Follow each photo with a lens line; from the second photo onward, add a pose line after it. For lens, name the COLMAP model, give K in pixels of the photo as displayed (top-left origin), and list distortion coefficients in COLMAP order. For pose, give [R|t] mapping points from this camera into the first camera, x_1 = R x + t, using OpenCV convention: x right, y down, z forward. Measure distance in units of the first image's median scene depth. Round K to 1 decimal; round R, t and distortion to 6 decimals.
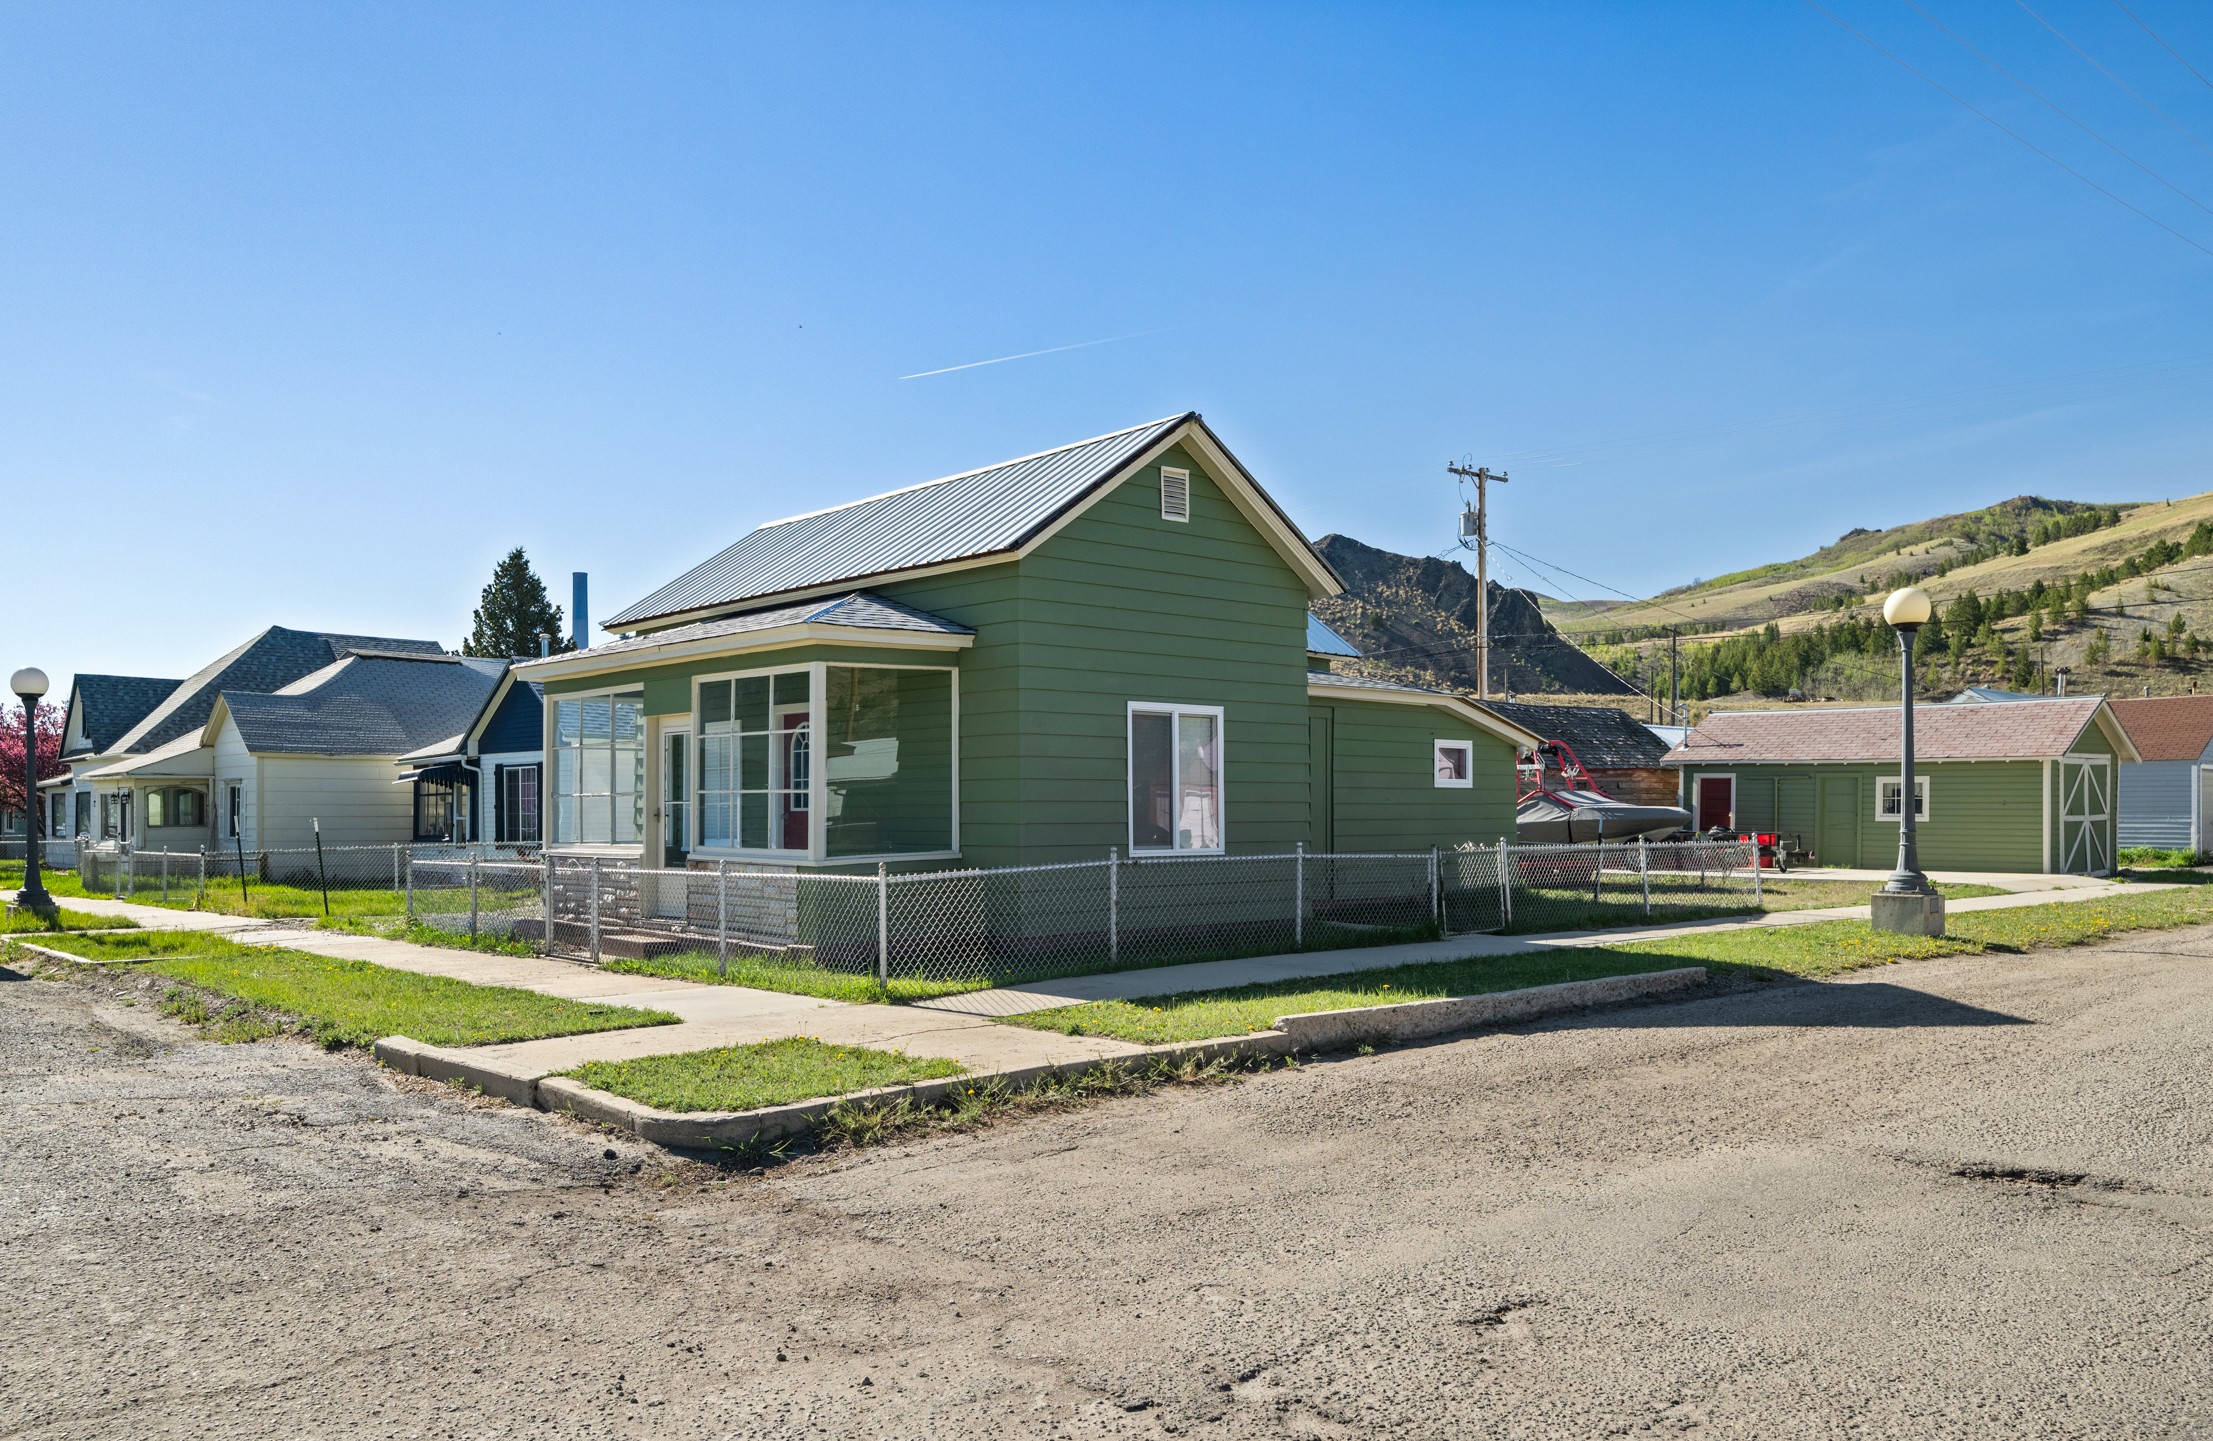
lens RADIAL K [[1653.6, 0, 1103.4], [0, 1653.6, 829.3], [0, 0, 1]] dist [0.002532, -0.000619]
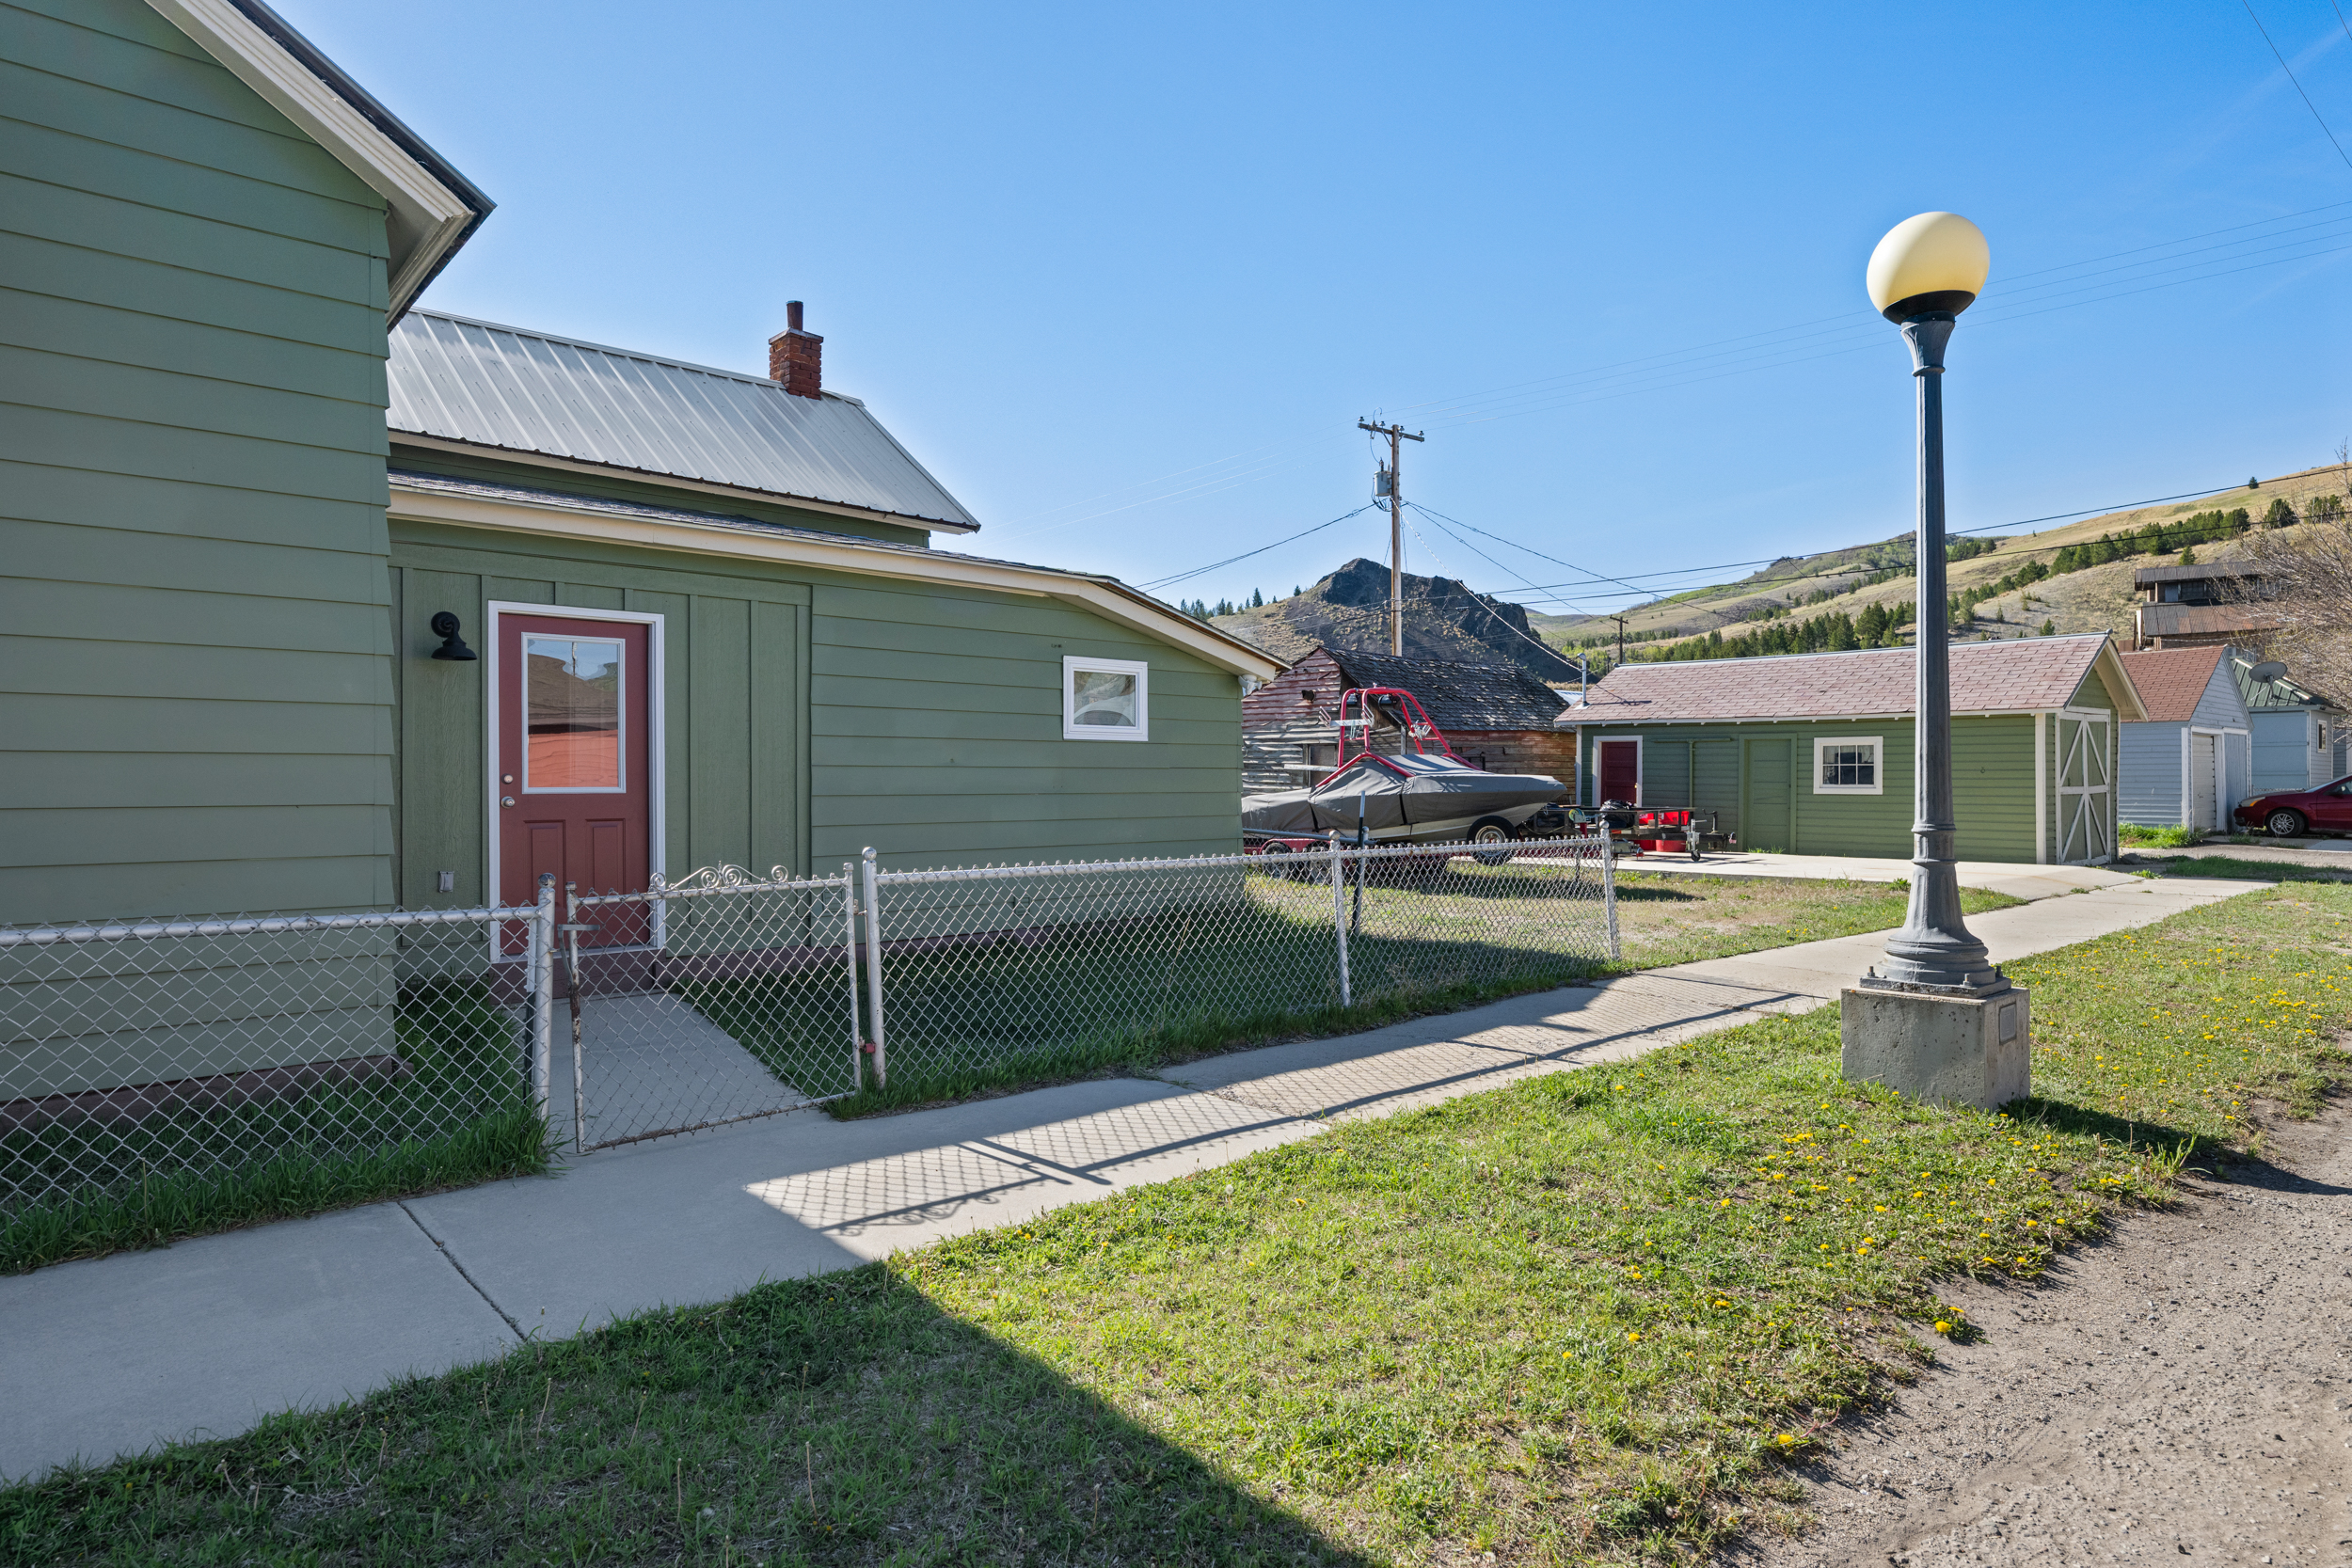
lens RADIAL K [[1328.2, 0, 1174.5], [0, 1328.2, 777.7], [0, 0, 1]] dist [-0.004448, -0.000225]
pose [[0.999992, -0.000302, -0.004045, 0.151556], [0.000242, 0.999891, -0.014774, -0.003130], [0.004049, 0.014773, 0.999883, 0.337512]]
